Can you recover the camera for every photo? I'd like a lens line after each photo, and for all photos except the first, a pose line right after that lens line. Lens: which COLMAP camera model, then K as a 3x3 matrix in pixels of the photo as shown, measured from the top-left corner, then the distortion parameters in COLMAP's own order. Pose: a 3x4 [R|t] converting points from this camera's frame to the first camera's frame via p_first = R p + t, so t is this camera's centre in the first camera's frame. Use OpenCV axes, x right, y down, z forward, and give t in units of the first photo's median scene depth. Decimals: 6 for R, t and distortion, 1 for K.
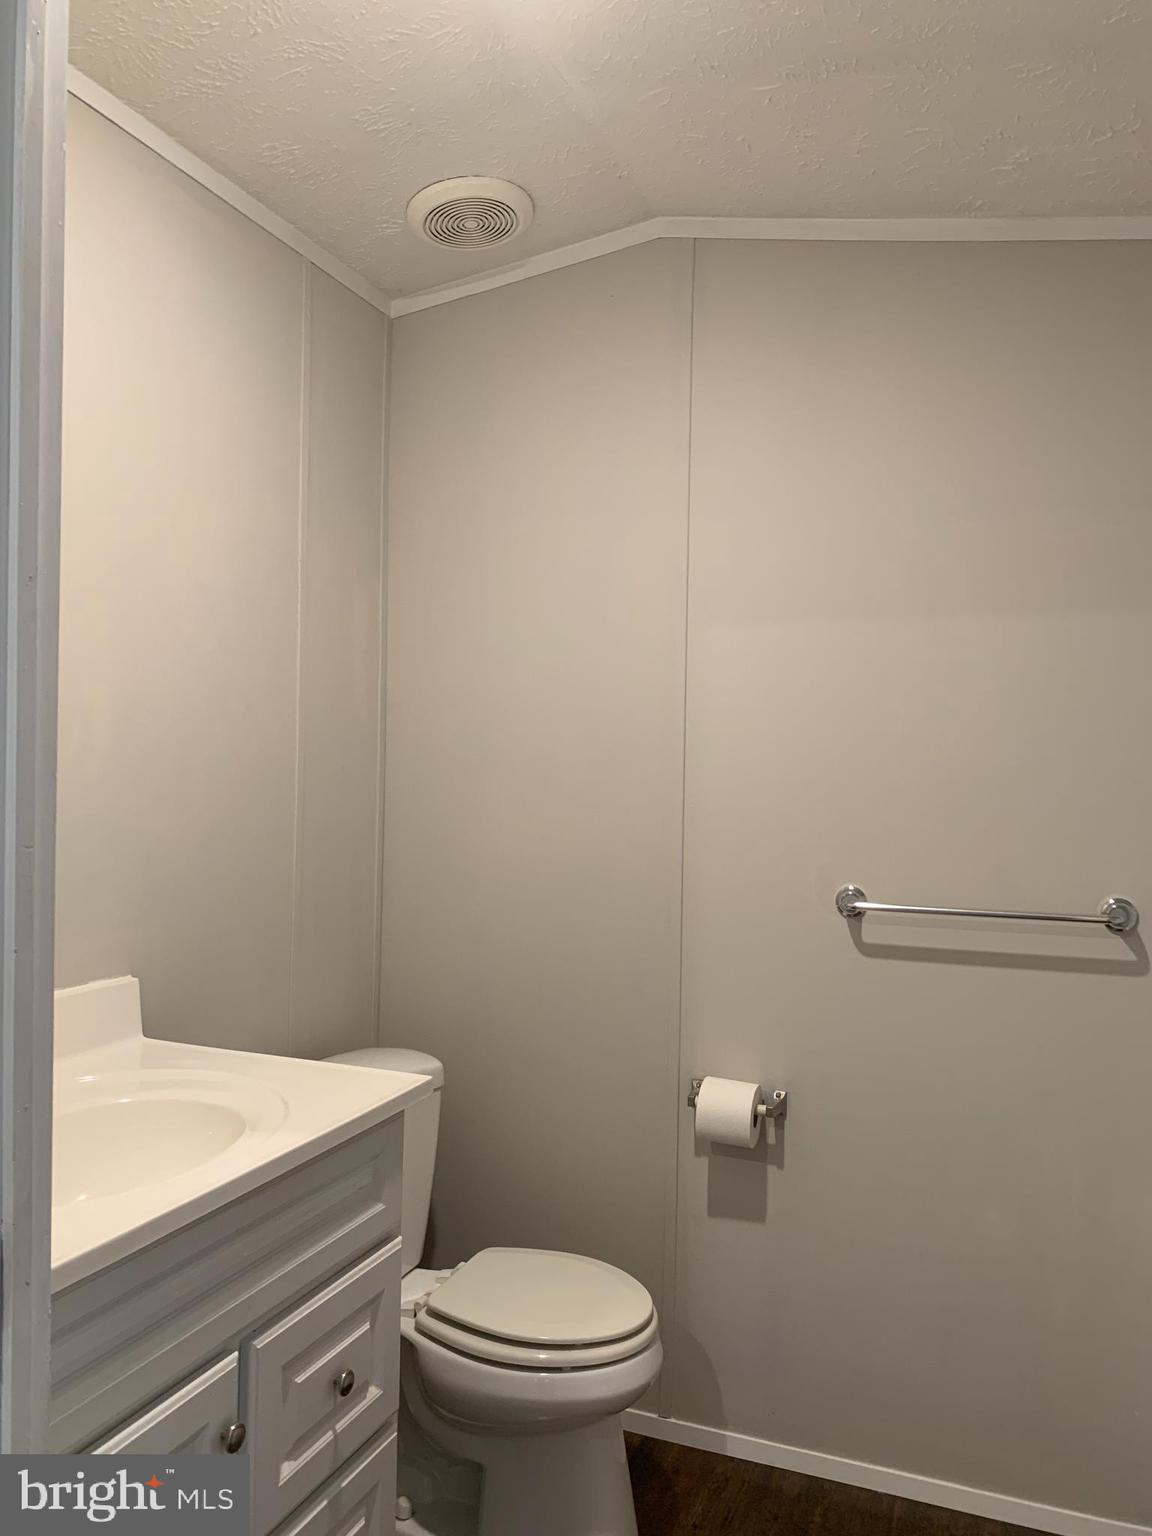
lens RADIAL K [[1154.1, 0, 589.6], [0, 1154.1, 759.6], [0, 0, 1]] dist [0.006232, -0.006772]
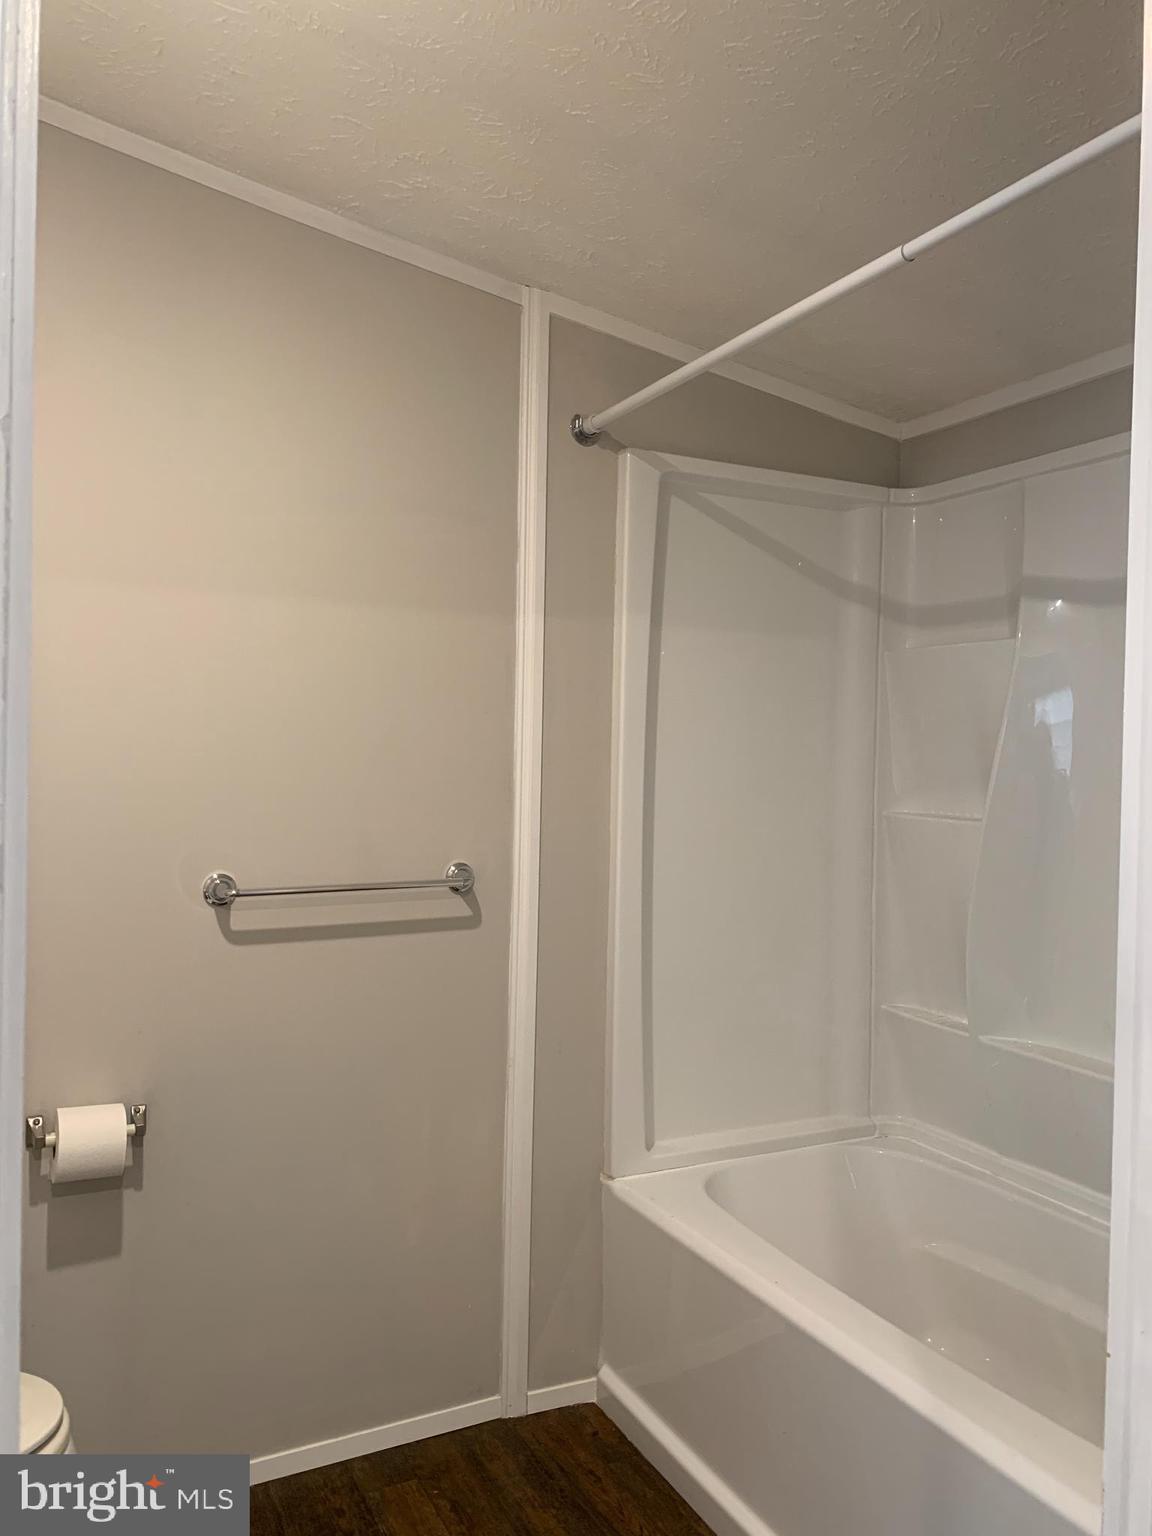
lens RADIAL K [[1175.2, 0, 576.0], [0, 1175.2, 768.0], [0, 0, 1]] dist [0.004507, -0.003041]
pose [[0.648483, -0.016219, 0.761056, -0.319228], [-0.001830, 0.999737, 0.022864, -0.000575], [-0.761227, -0.016219, 0.648283, 0.144249]]
